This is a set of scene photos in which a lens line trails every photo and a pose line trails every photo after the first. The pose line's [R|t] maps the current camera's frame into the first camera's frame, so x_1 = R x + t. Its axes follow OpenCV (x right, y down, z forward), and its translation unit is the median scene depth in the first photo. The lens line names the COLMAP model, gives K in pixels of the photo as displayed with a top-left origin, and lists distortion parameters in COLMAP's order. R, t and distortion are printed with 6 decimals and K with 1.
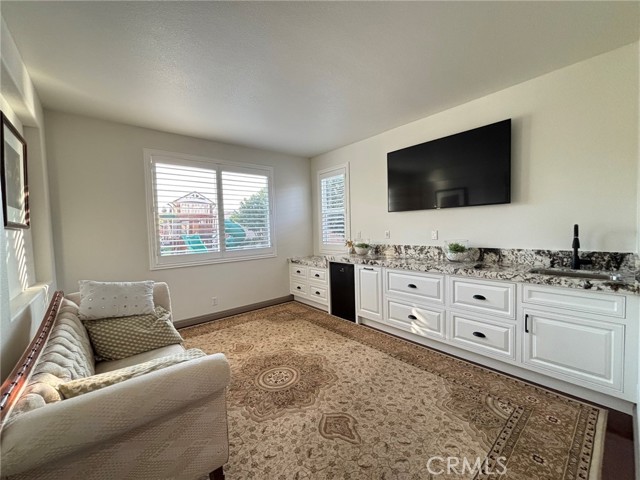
lens RADIAL K [[259.5, 0, 320.0], [0, 259.5, 240.0], [0, 0, 1]] dist [0.000462, -0.000070]
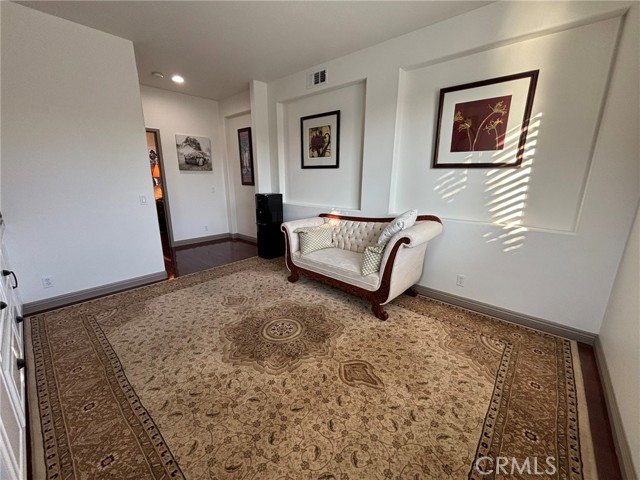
lens RADIAL K [[259.5, 0, 320.0], [0, 259.5, 240.0], [0, 0, 1]] dist [0.000462, -0.000070]
pose [[-0.988294, 0.061635, -0.139560, -0.134820], [0.018874, 0.957129, 0.289047, -0.049724], [0.151392, 0.283029, -0.947088, 1.332954]]
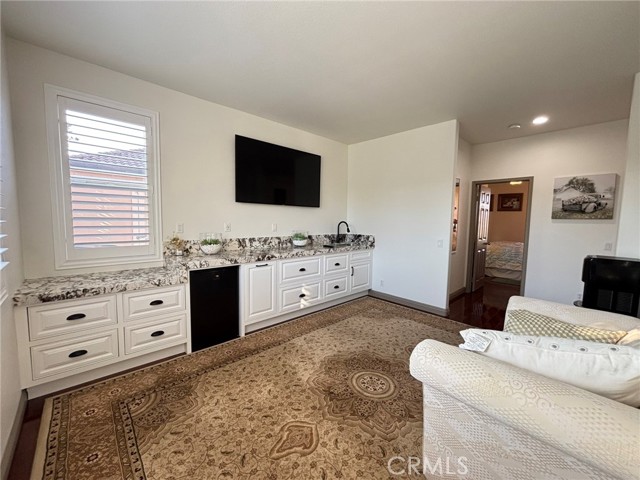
lens RADIAL K [[259.5, 0, 320.0], [0, 259.5, 240.0], [0, 0, 1]] dist [0.000462, -0.000070]
pose [[-0.061221, -0.052611, 0.996737, -0.741129], [0.031074, 0.998025, 0.054587, -0.019301], [-0.997640, 0.034314, -0.059466, 0.881826]]
